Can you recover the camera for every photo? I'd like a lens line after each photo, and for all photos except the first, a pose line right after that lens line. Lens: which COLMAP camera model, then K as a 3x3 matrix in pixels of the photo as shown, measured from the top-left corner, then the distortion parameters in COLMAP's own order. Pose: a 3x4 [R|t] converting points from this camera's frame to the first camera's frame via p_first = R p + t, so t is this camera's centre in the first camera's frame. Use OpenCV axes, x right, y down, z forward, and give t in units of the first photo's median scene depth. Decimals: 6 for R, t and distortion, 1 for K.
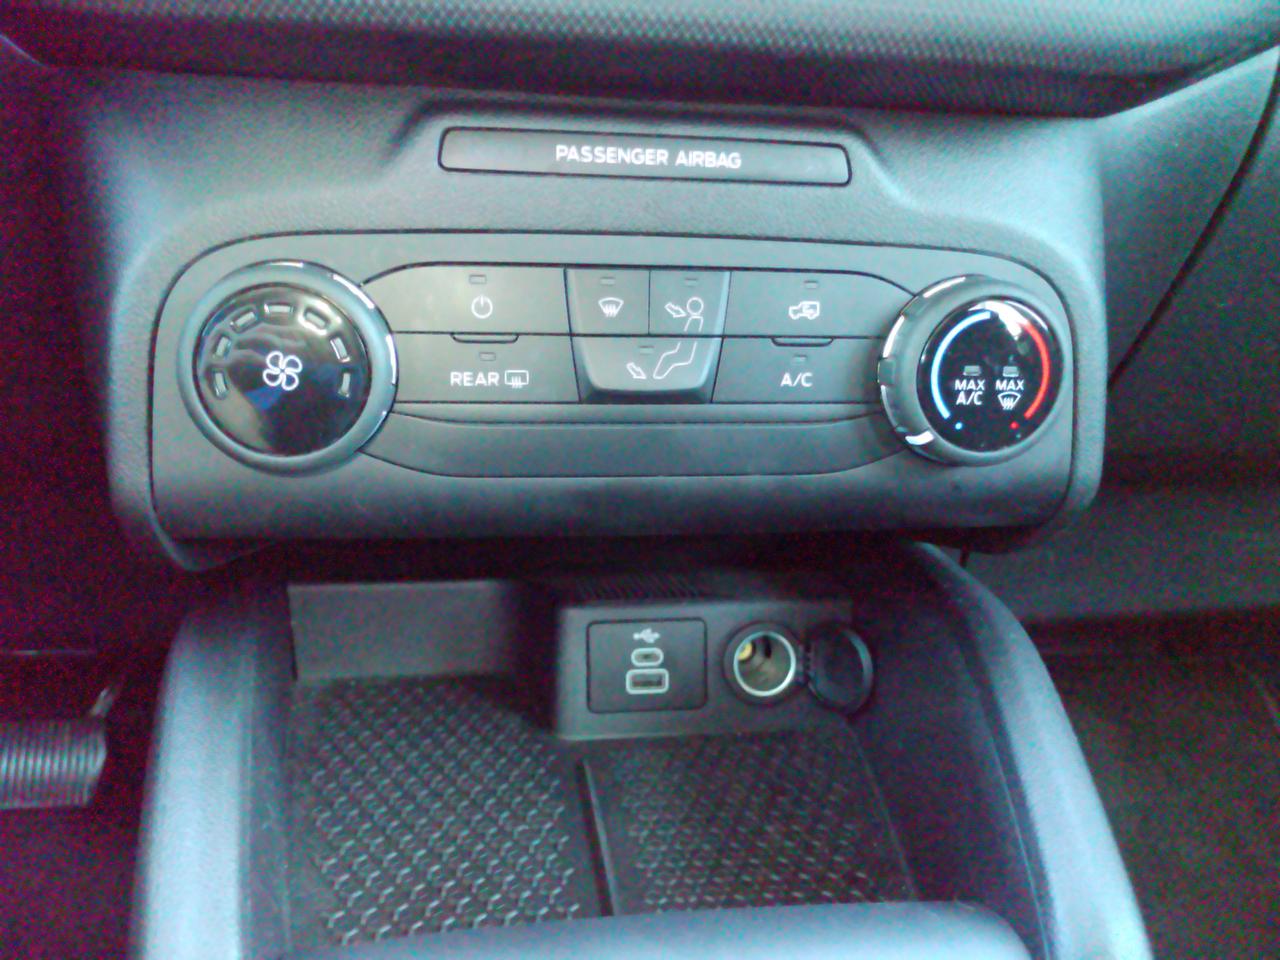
lens RADIAL K [[986.1, 0, 626.0], [0, 986.1, 478.1], [0, 0, 1]] dist [0.027569, -0.014836]
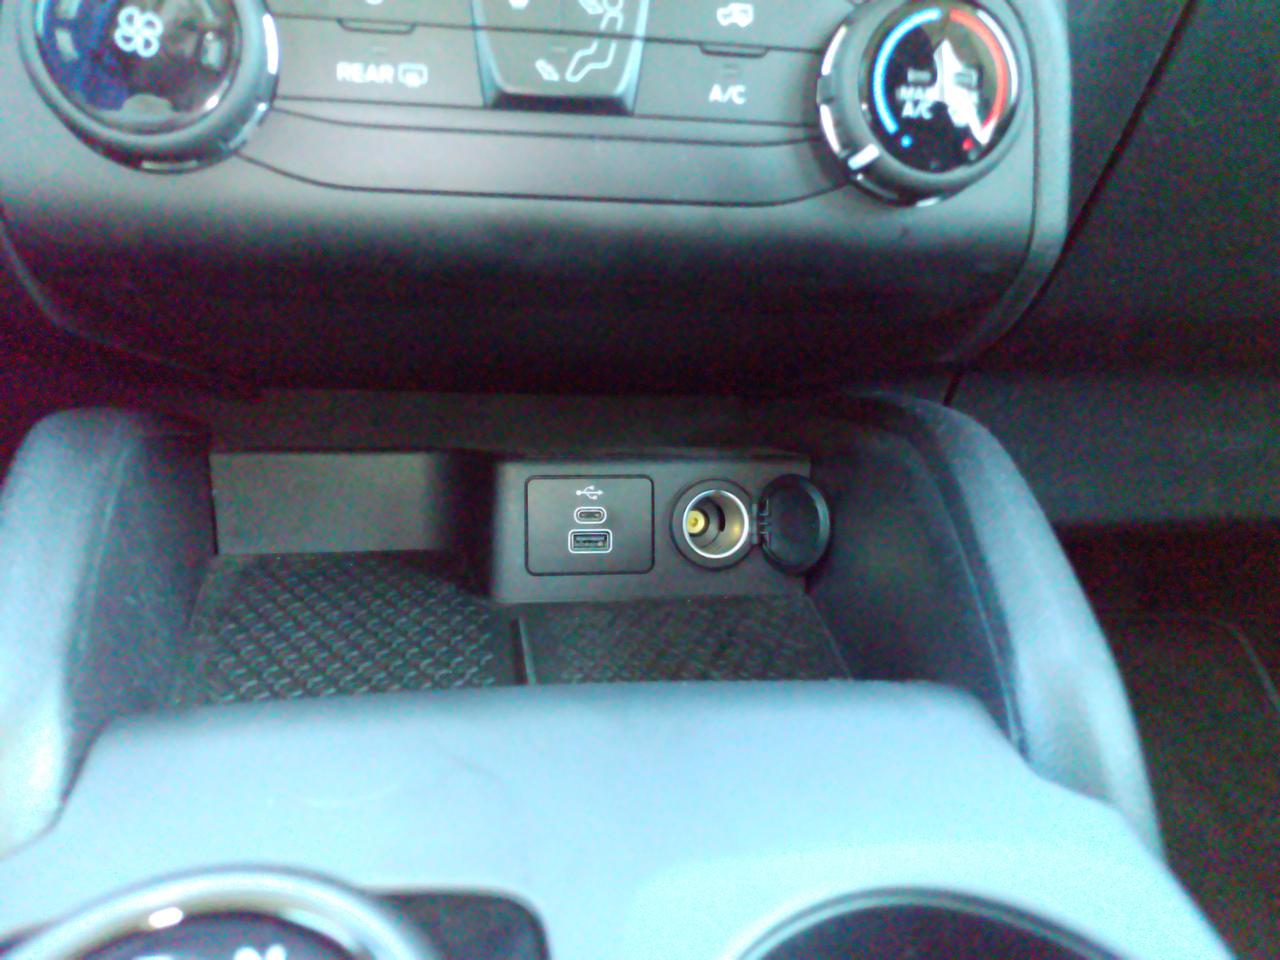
lens RADIAL K [[973.4, 0, 621.7], [0, 973.4, 476.0], [0, 0, 1]] dist [0.026071, -0.004485]
pose [[0.999982, 0.002705, 0.005331, 0.053323], [-0.002441, 0.998802, -0.048880, 0.216548], [-0.005457, 0.048867, 0.998790, 0.090739]]
